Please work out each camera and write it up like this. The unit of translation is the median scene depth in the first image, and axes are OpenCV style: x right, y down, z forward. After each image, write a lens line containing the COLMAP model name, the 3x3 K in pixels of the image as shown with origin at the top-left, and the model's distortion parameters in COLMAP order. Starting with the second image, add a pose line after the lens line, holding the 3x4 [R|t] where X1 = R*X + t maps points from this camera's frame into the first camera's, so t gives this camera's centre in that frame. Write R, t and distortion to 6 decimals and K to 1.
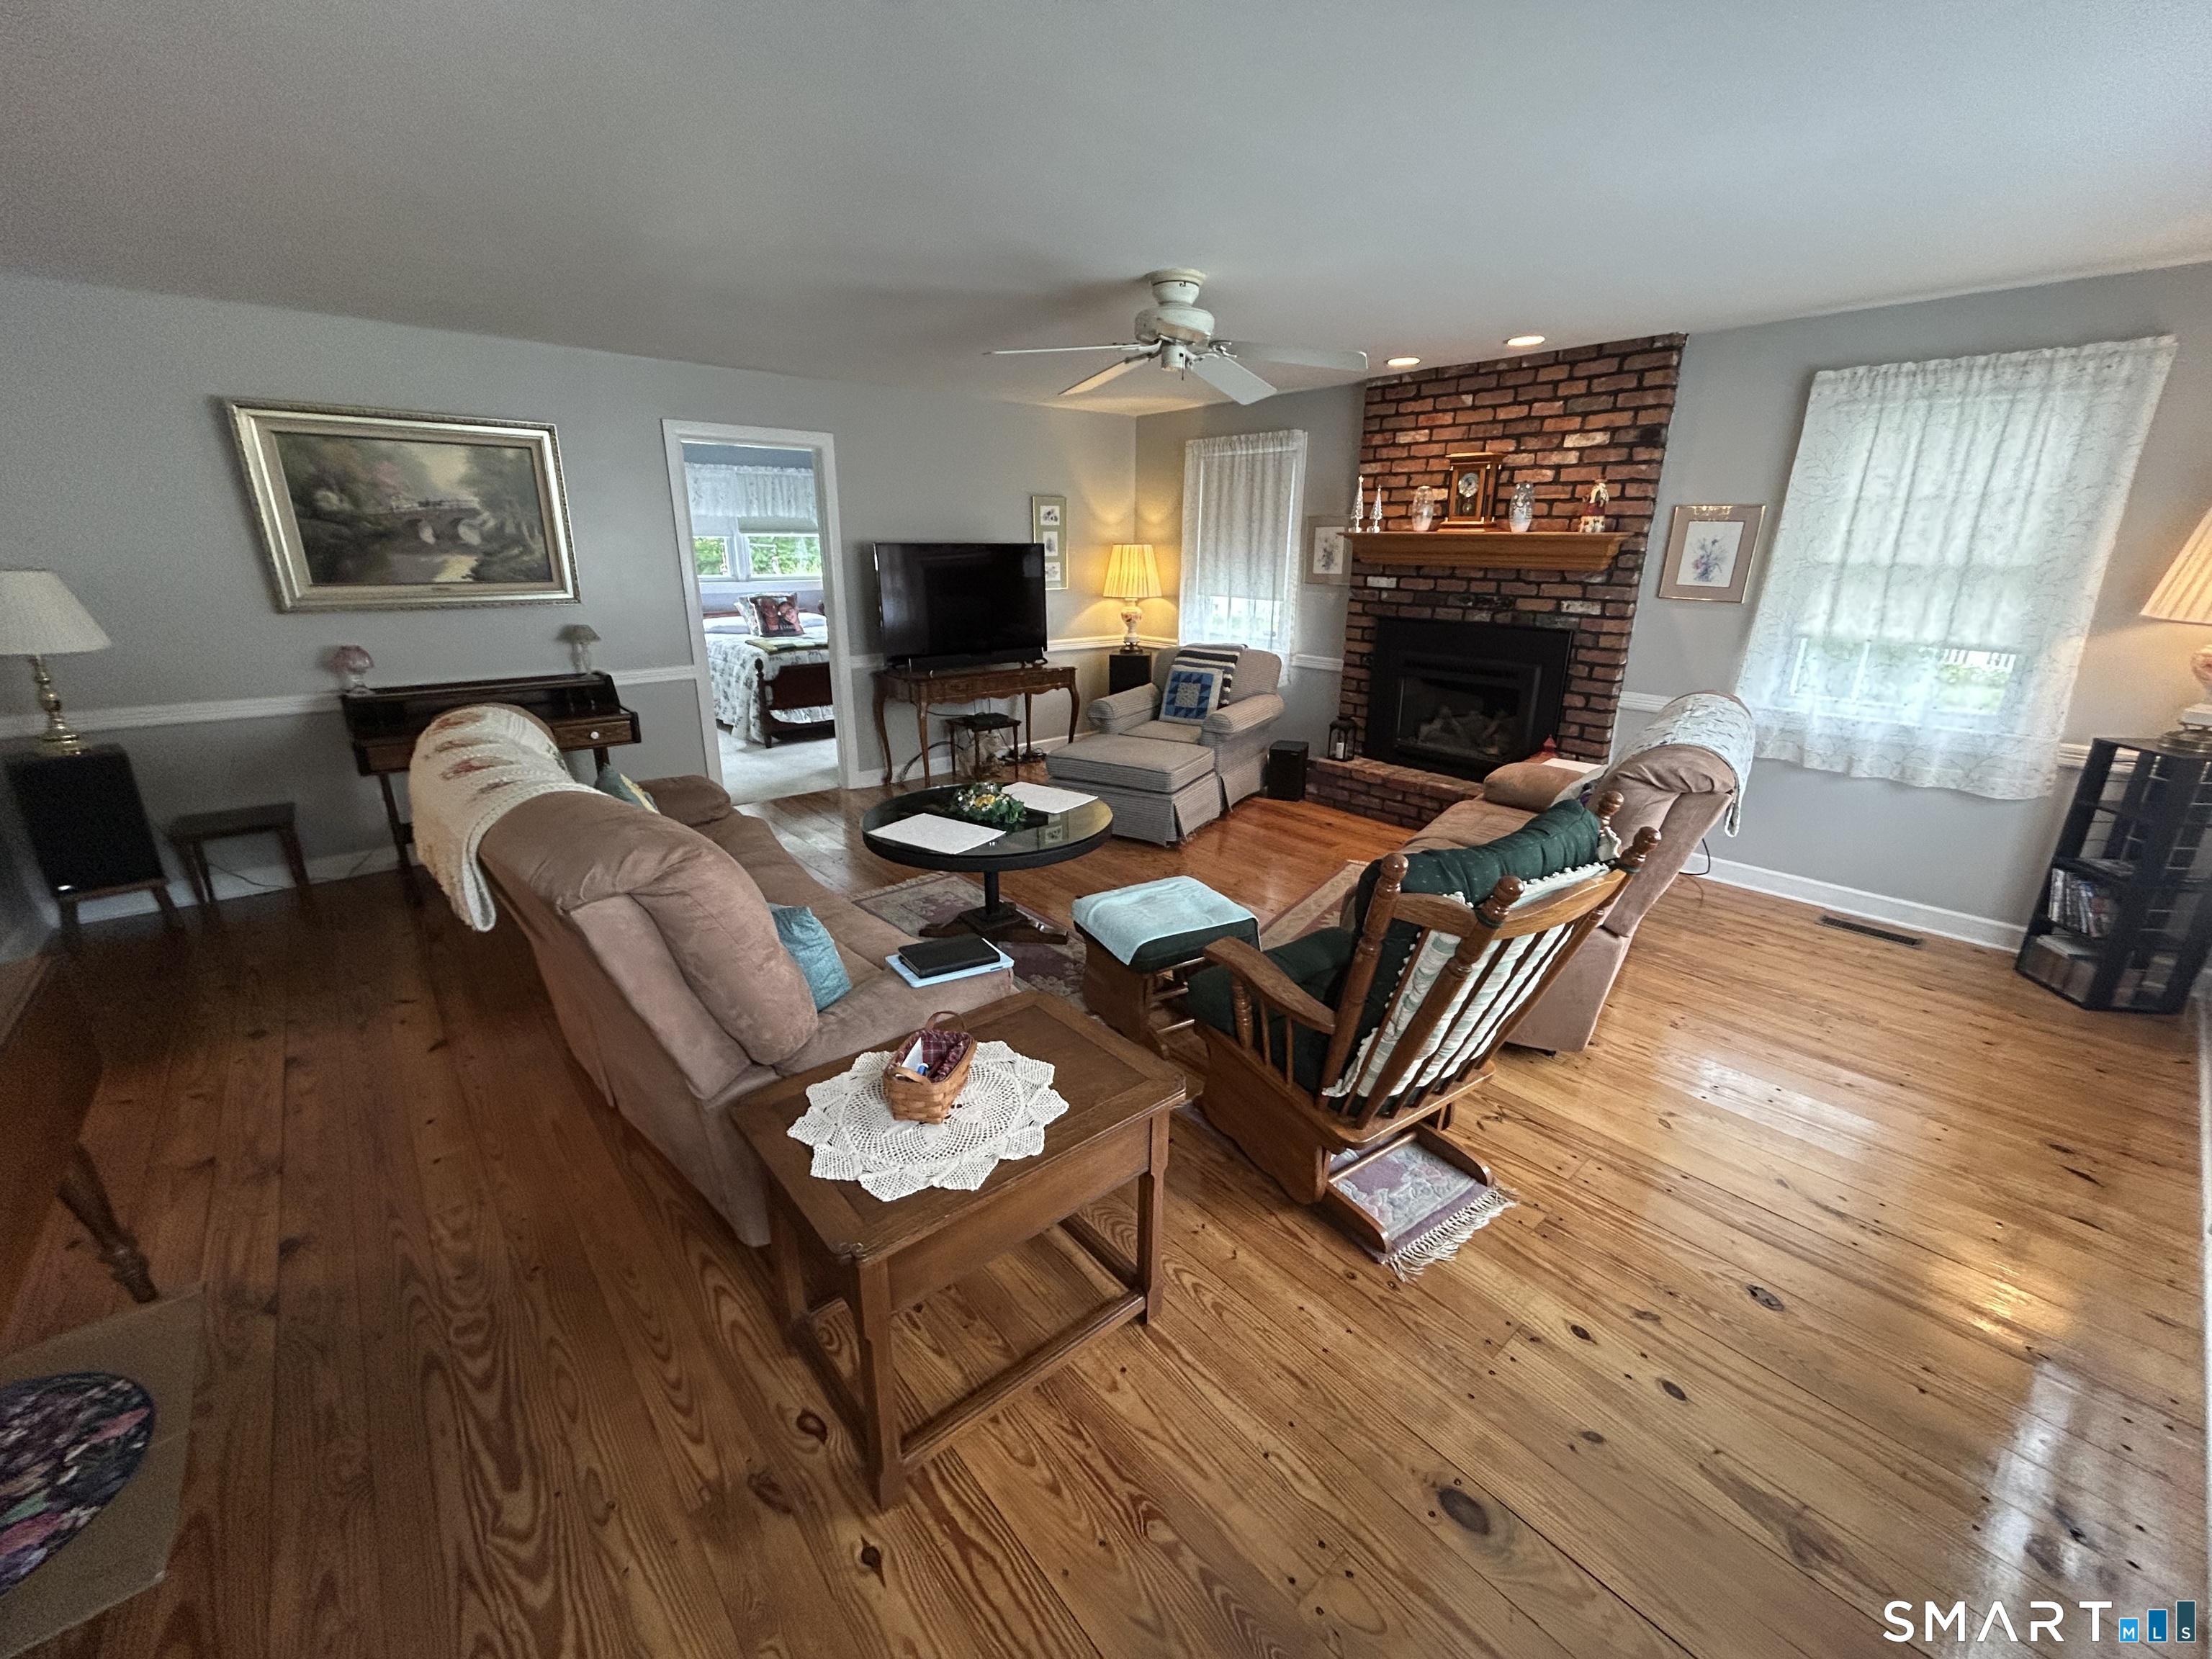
lens RADIAL K [[901.4, 0, 1100.9], [0, 901.4, 826.4], [0, 0, 1]] dist [0.002098, -0.000757]
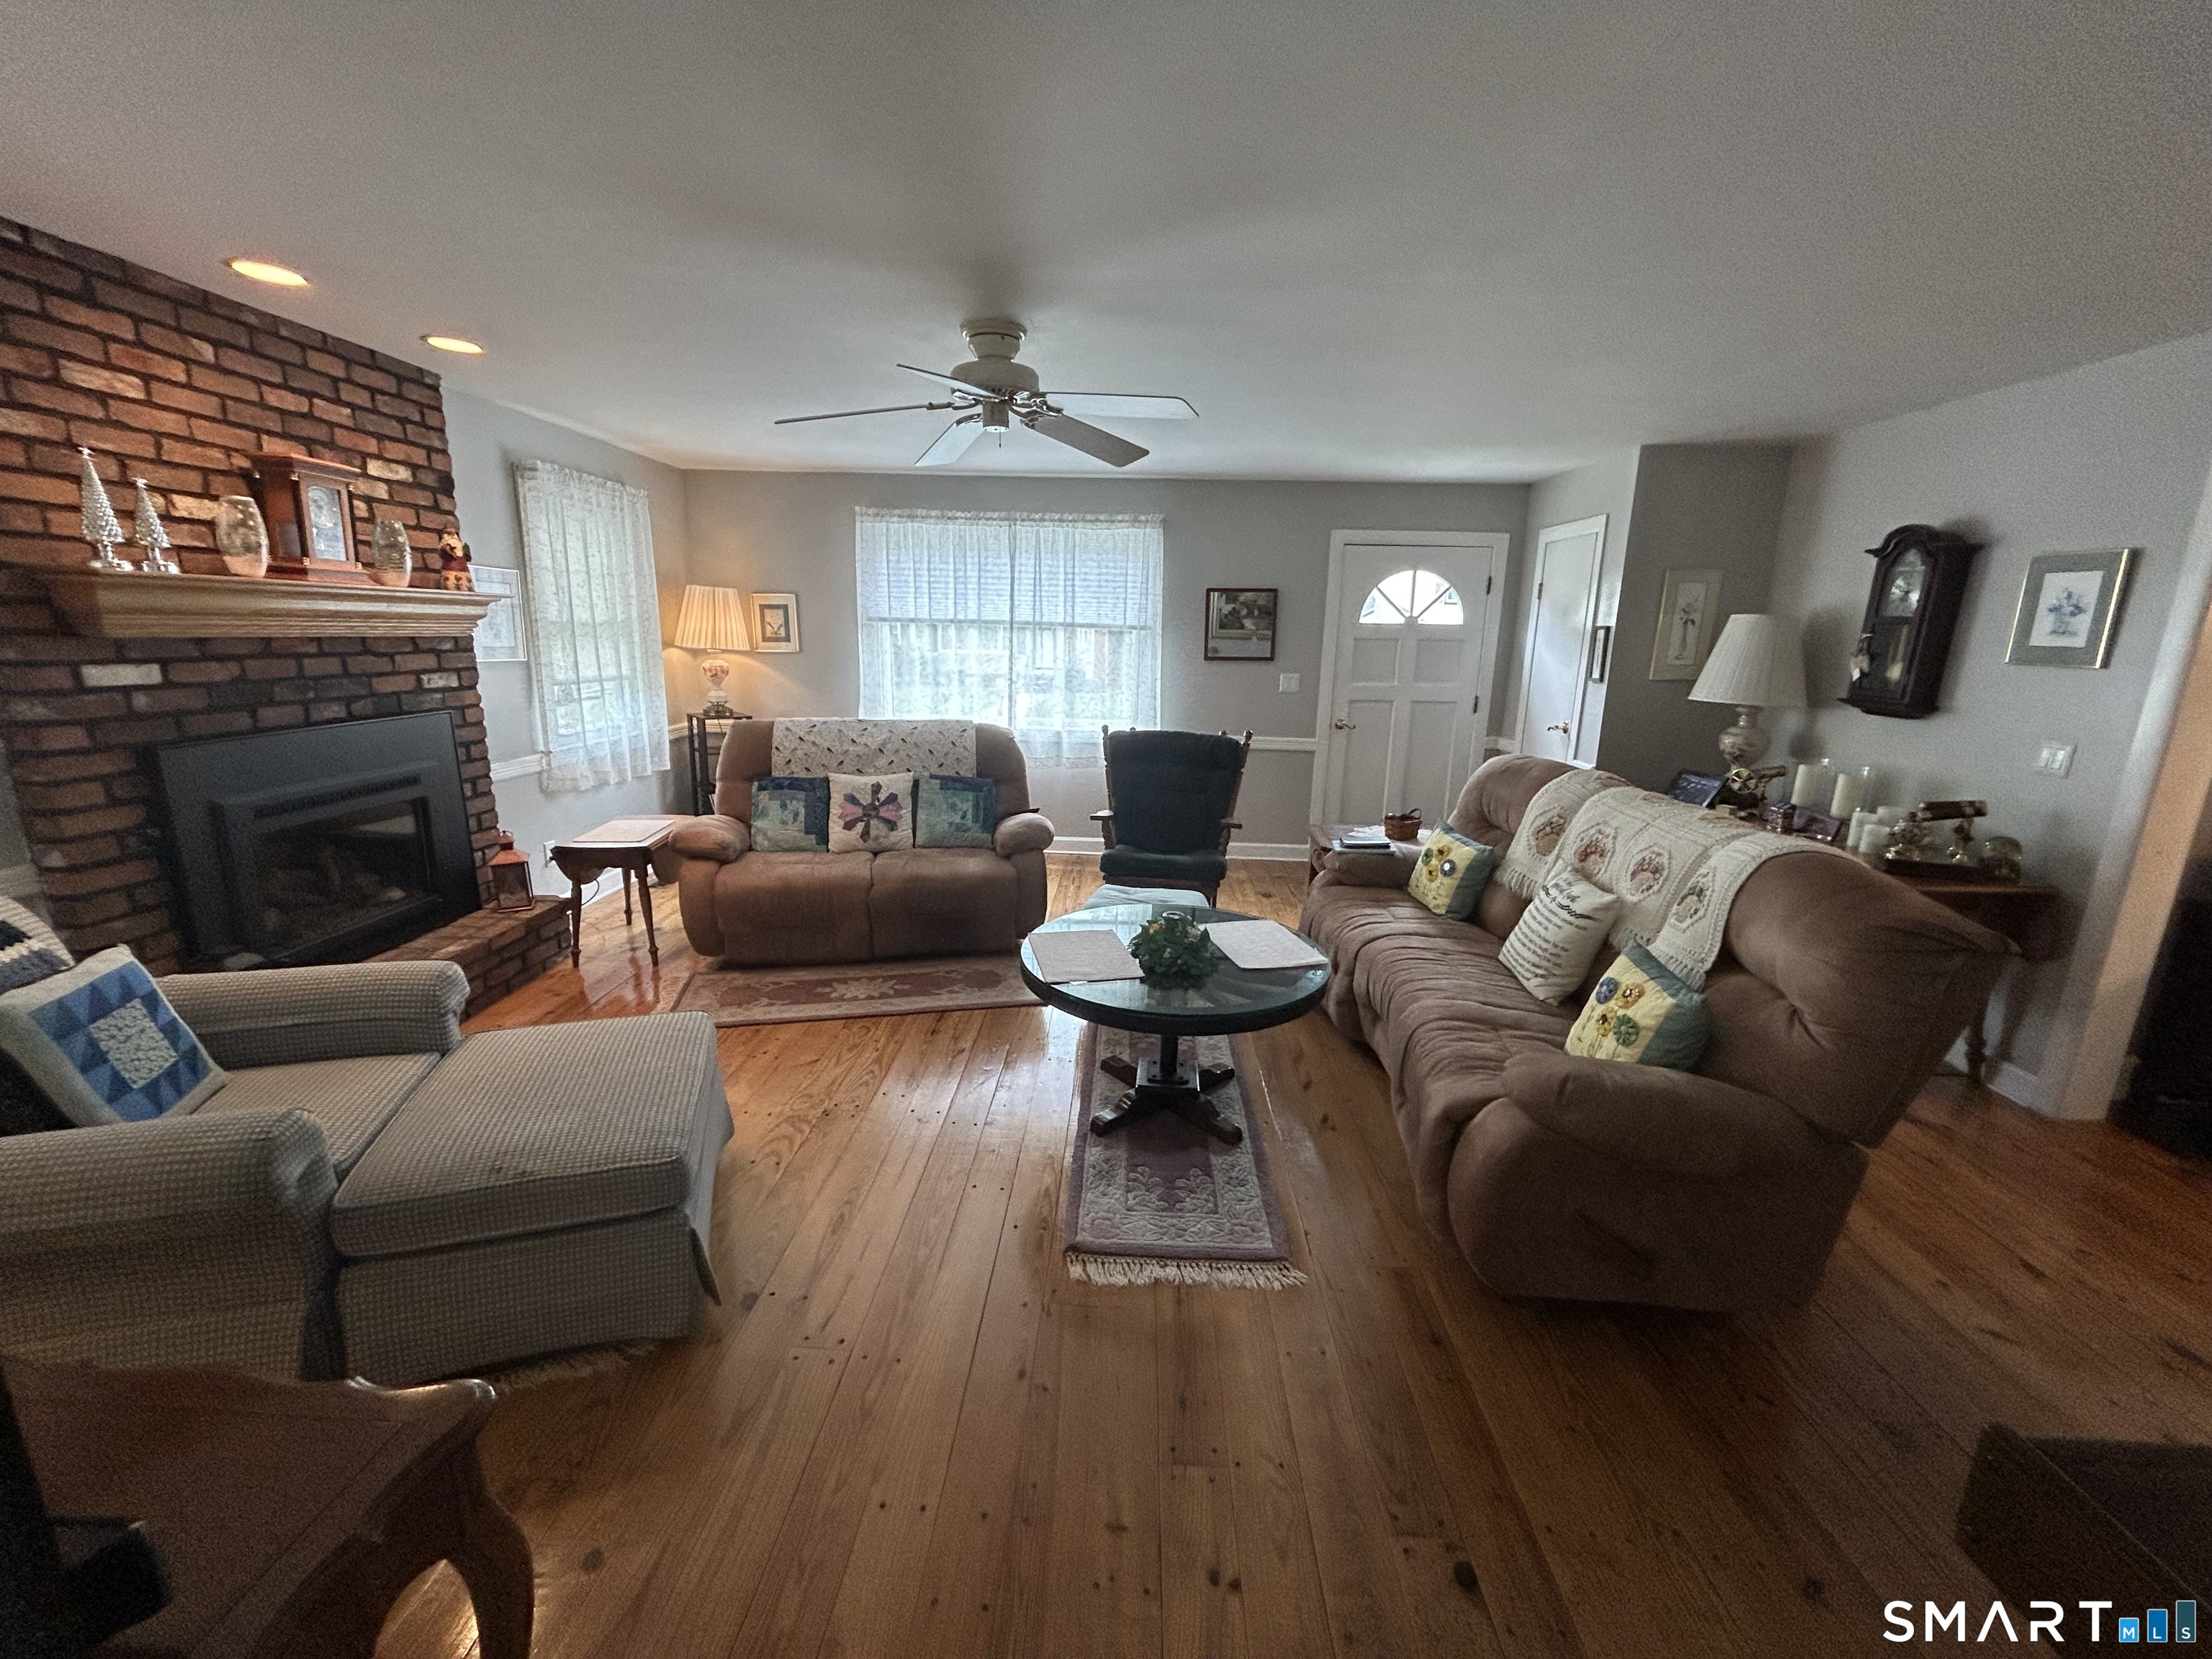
lens RADIAL K [[901.4, 0, 1104.5], [0, 901.4, 835.9], [0, 0, 1]] dist [0.002098, -0.000757]
pose [[-0.738420, -0.176773, 0.650758, -0.456127], [0.176455, 0.880753, 0.439474, -0.365598], [-0.650845, 0.439346, -0.619173, 1.158477]]
